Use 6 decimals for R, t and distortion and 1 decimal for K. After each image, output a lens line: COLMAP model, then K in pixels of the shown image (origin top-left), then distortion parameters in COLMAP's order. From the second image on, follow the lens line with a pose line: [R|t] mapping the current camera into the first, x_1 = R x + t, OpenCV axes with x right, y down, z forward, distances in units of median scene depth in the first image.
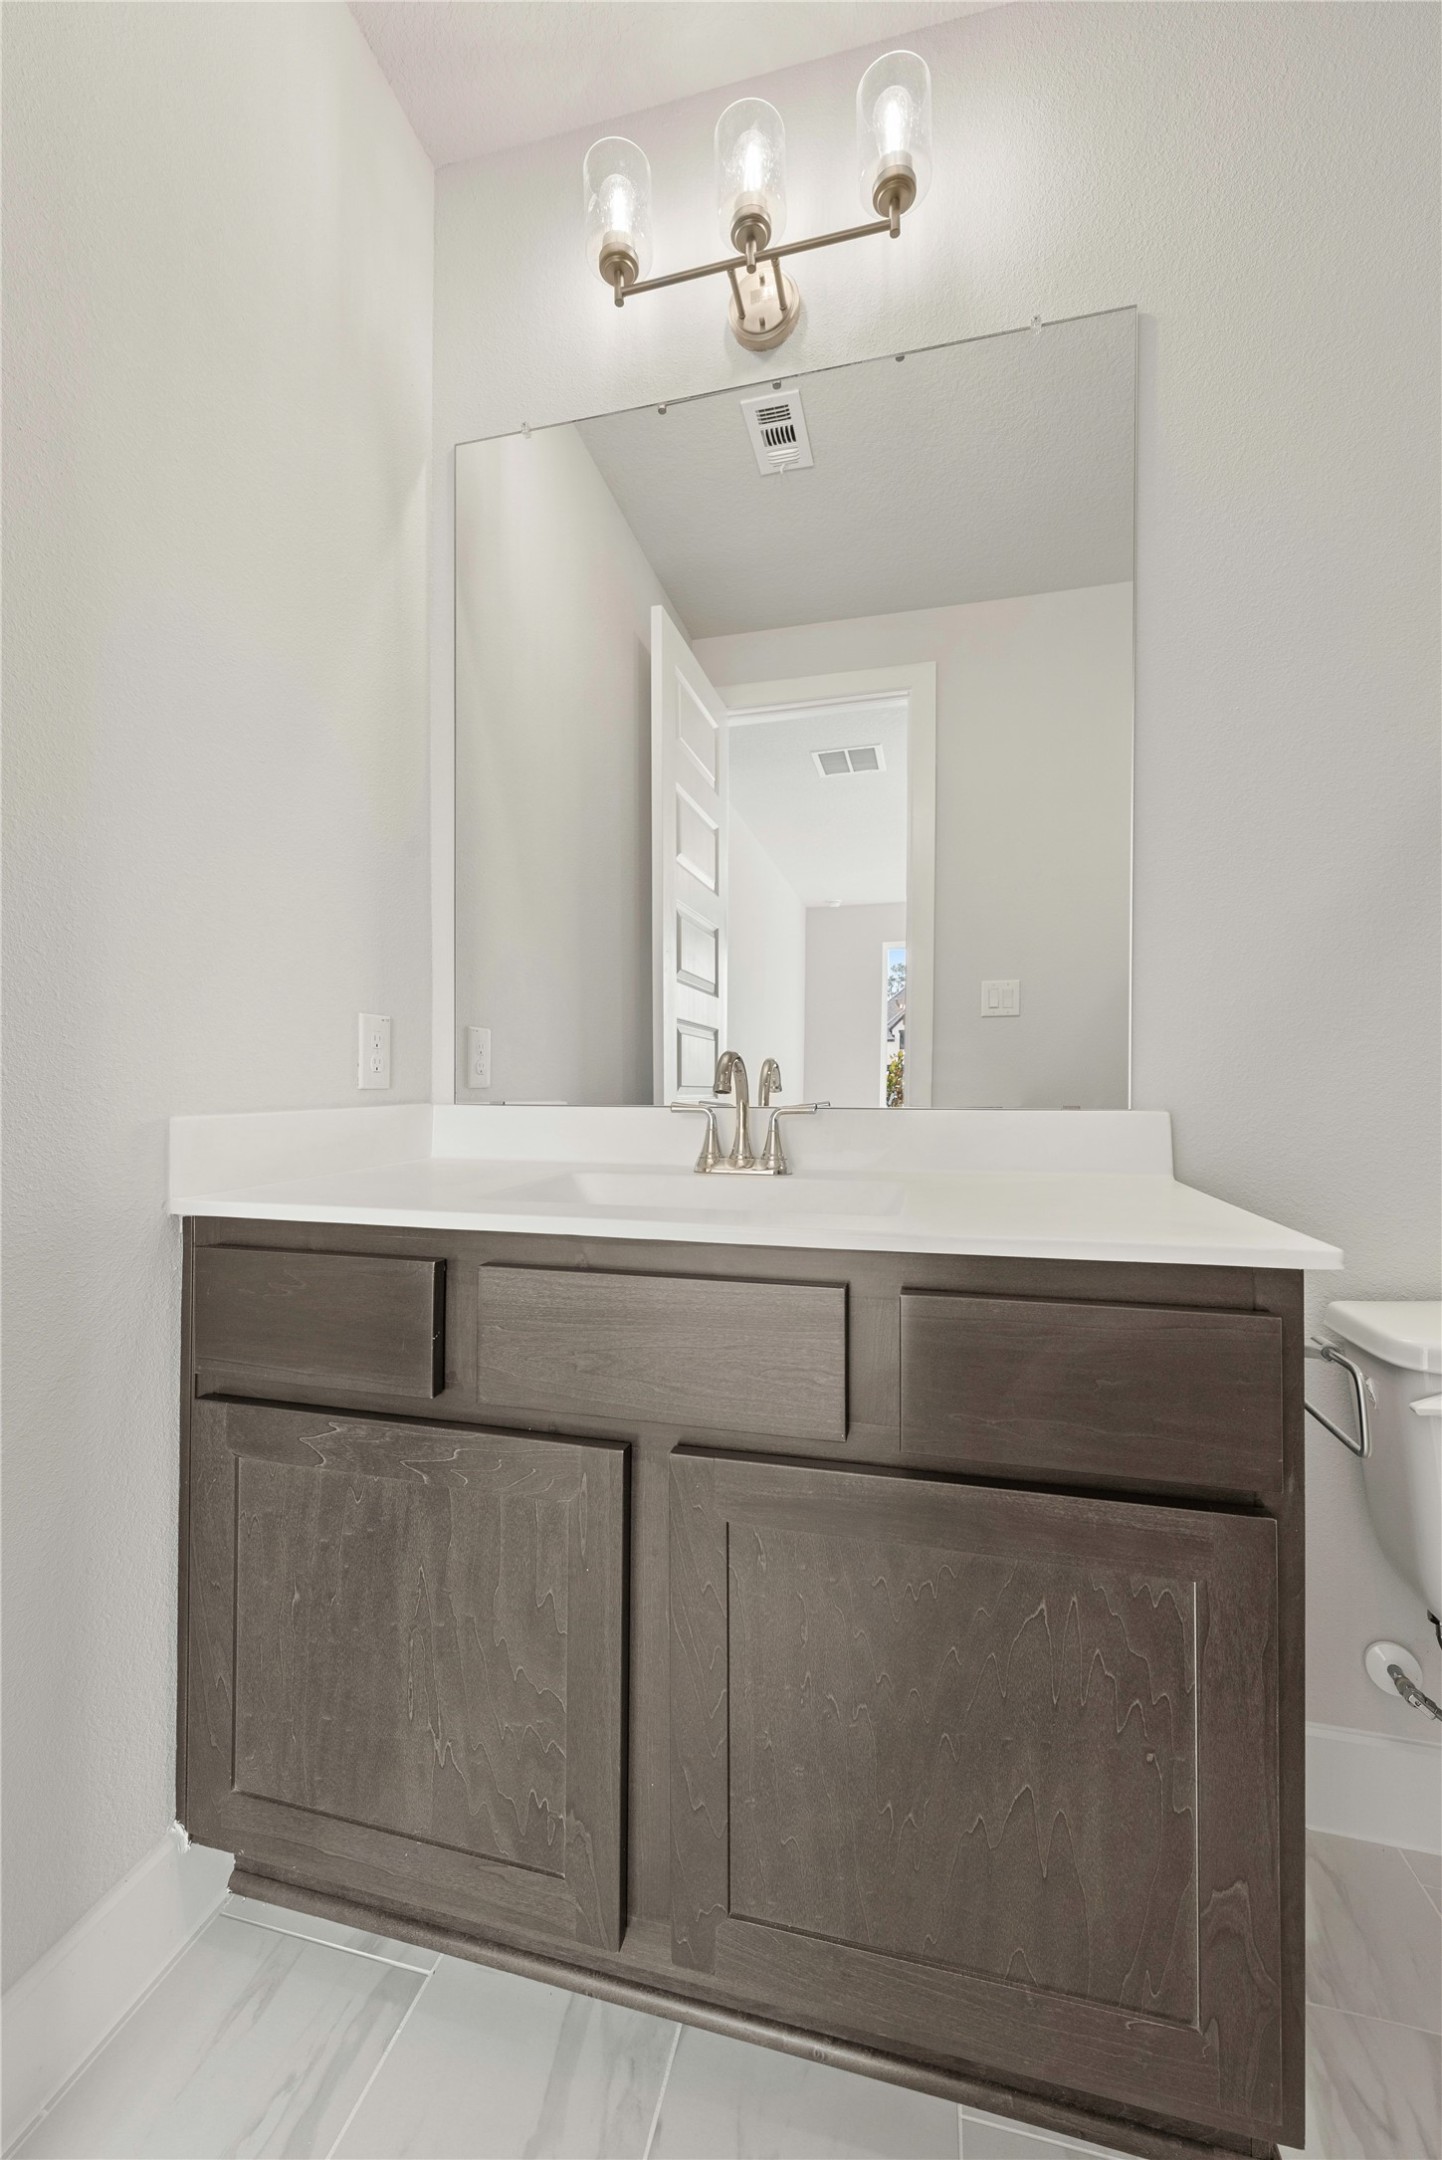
lens RADIAL K [[837.3, 0, 718.6], [0, 837.3, 1085.2], [0, 0, 1]] dist [0.011913, -0.004502]
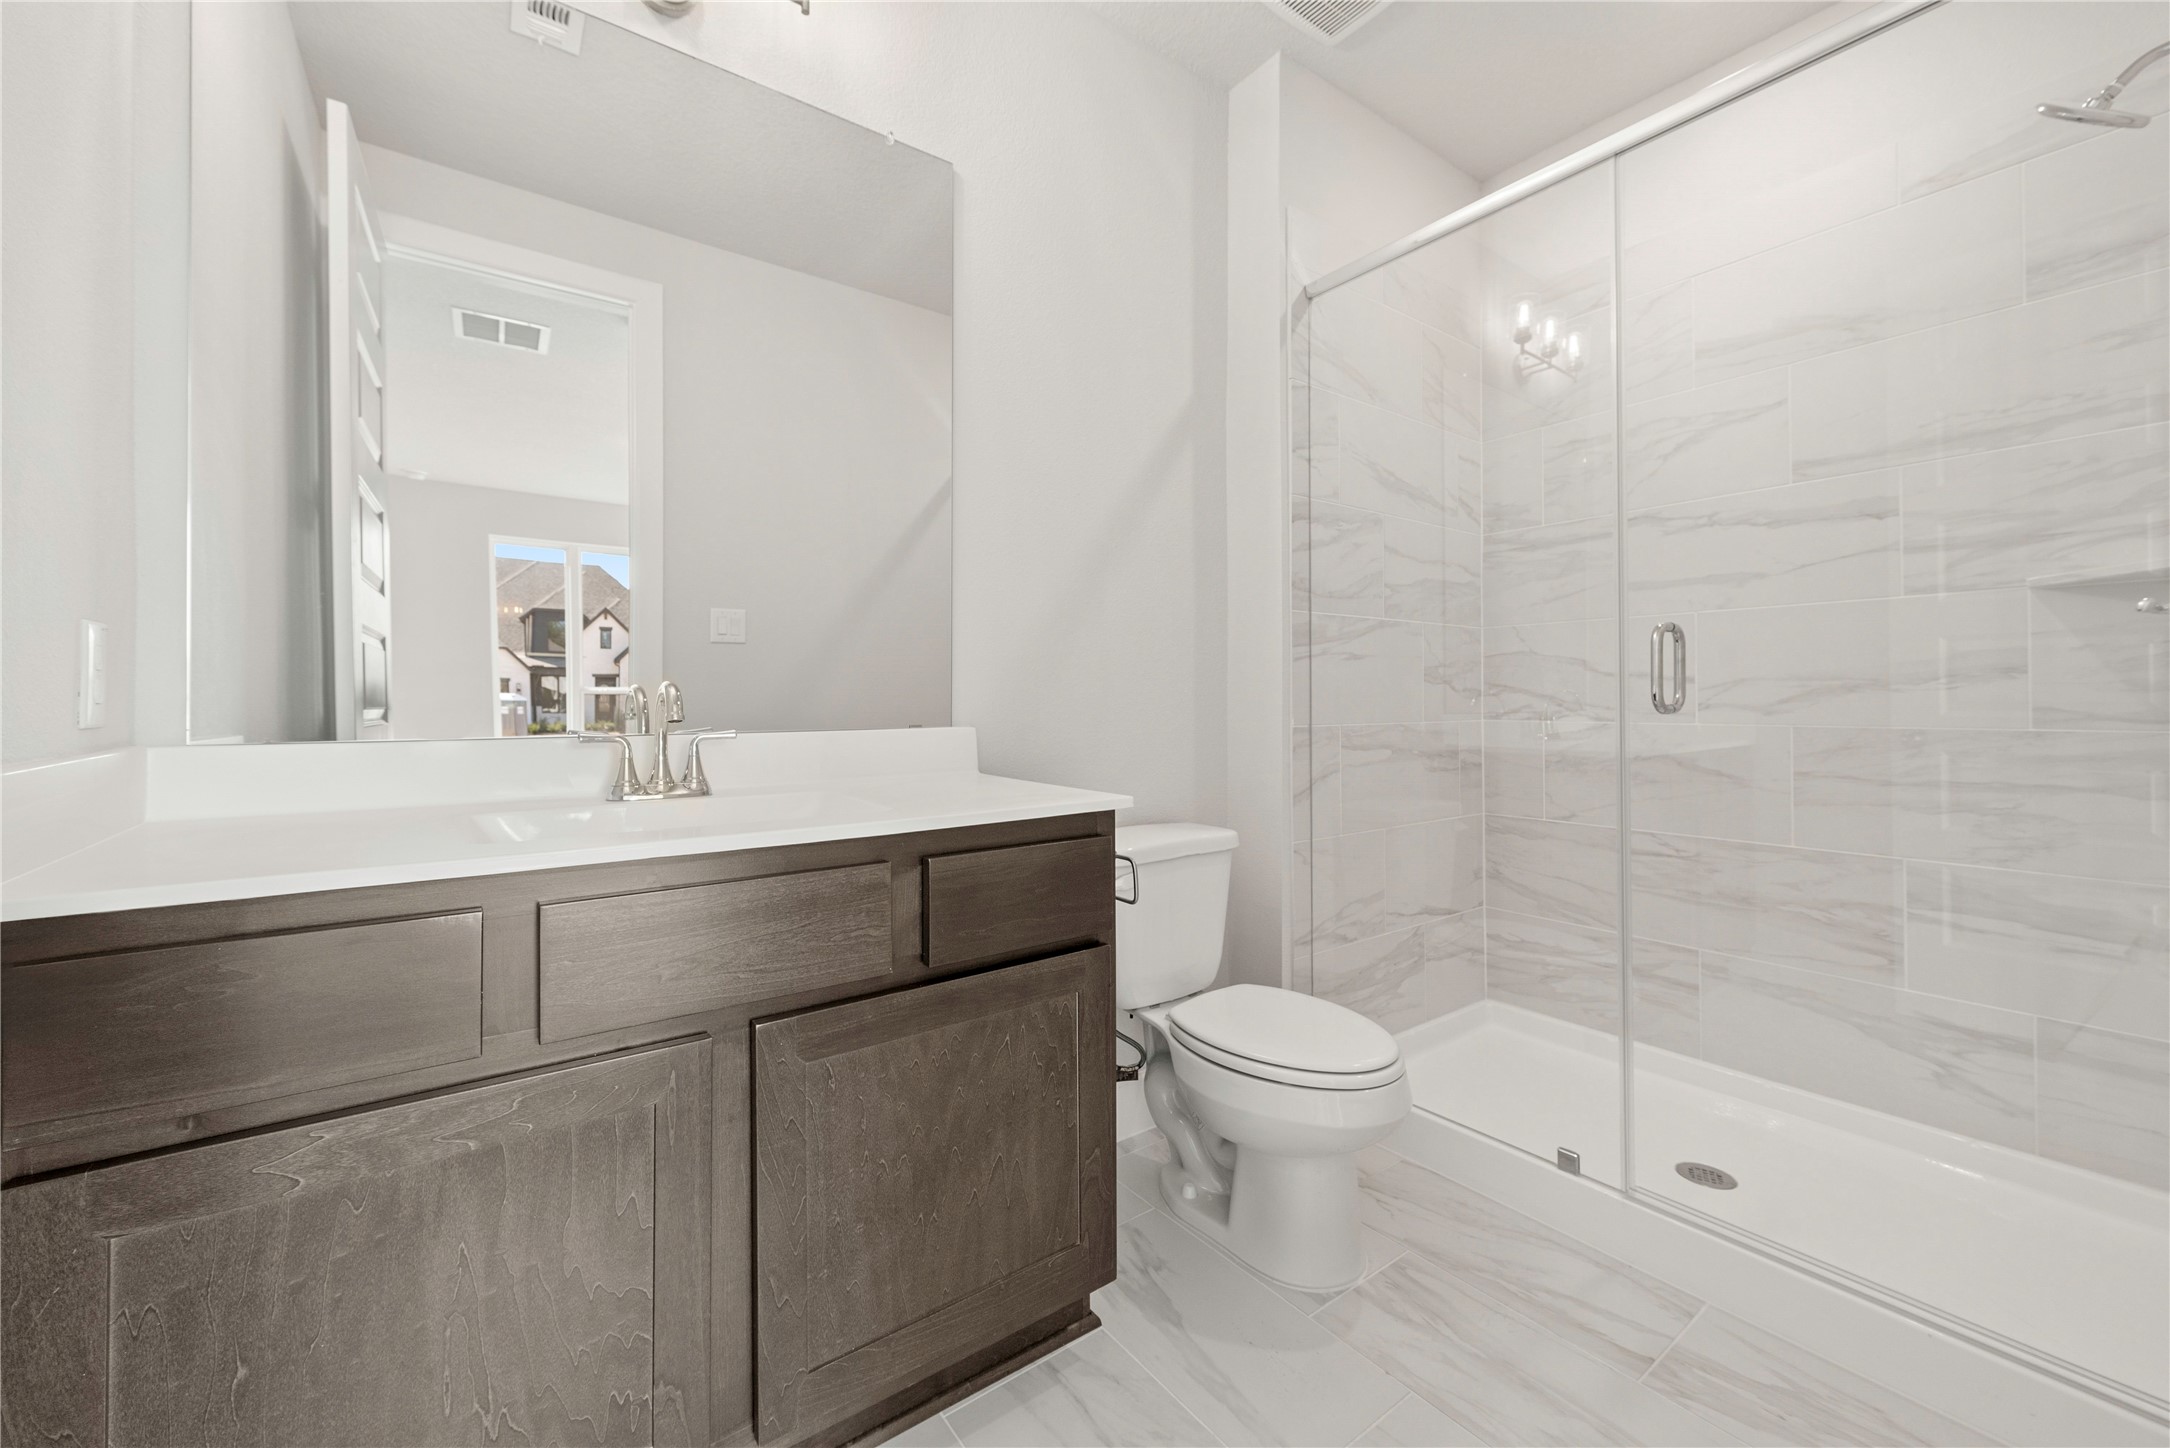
lens RADIAL K [[841.1, 0, 1093.4], [0, 841.1, 715.3], [0, 0, 1]] dist [0.011913, -0.004502]
pose [[0.639854, -0.018237, 0.768280, -0.646850], [0.007445, 0.999819, 0.017533, -0.019255], [-0.768461, -0.005498, 0.639873, -0.130893]]
